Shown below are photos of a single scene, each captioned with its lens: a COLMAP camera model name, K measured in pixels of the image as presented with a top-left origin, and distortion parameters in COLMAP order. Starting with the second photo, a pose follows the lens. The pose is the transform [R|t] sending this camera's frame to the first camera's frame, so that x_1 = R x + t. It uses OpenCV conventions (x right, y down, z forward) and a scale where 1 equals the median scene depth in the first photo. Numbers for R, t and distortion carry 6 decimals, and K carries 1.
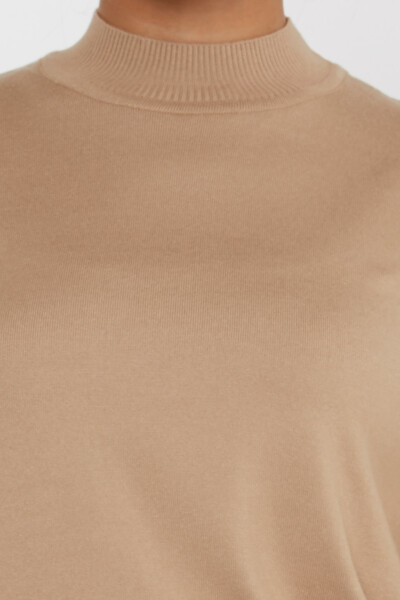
lens RADIAL K [[1268.2, 0, 201.6], [0, 1268.2, 296.6], [0, 0, 1]] dist [1.584086, 0.000000]
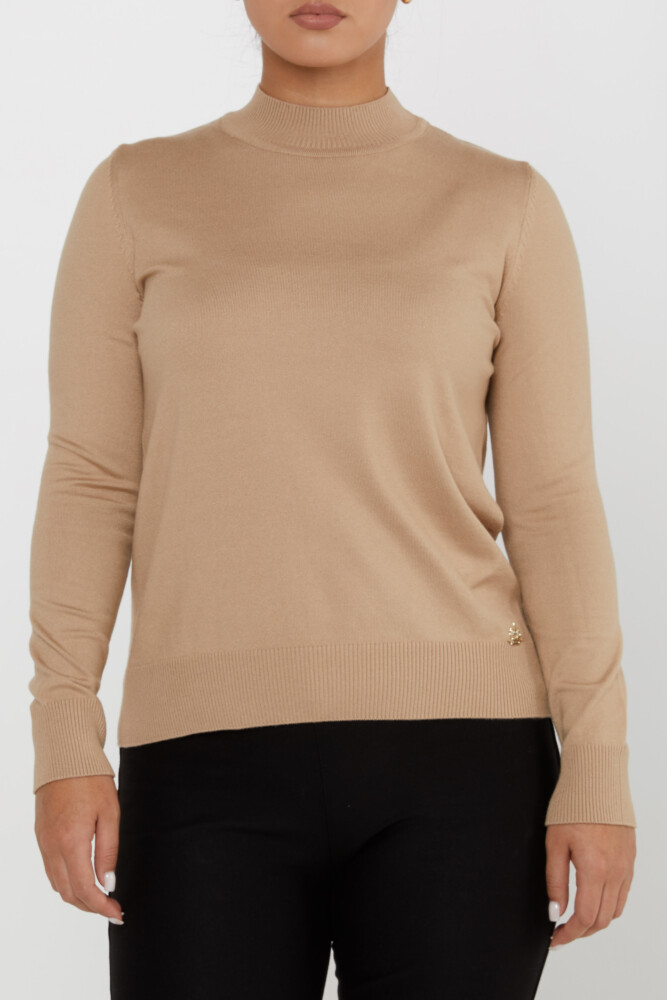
lens RADIAL K [[2113.6, 0, 336.6], [0, 2113.6, 507.9], [0, 0, 1]] dist [1.584086, 0.000000]
pose [[0.999560, -0.029628, -0.001198, -0.002696], [0.029503, 0.989663, 0.140344, -0.094537], [-0.002972, -0.140318, 0.990102, -1.489787]]
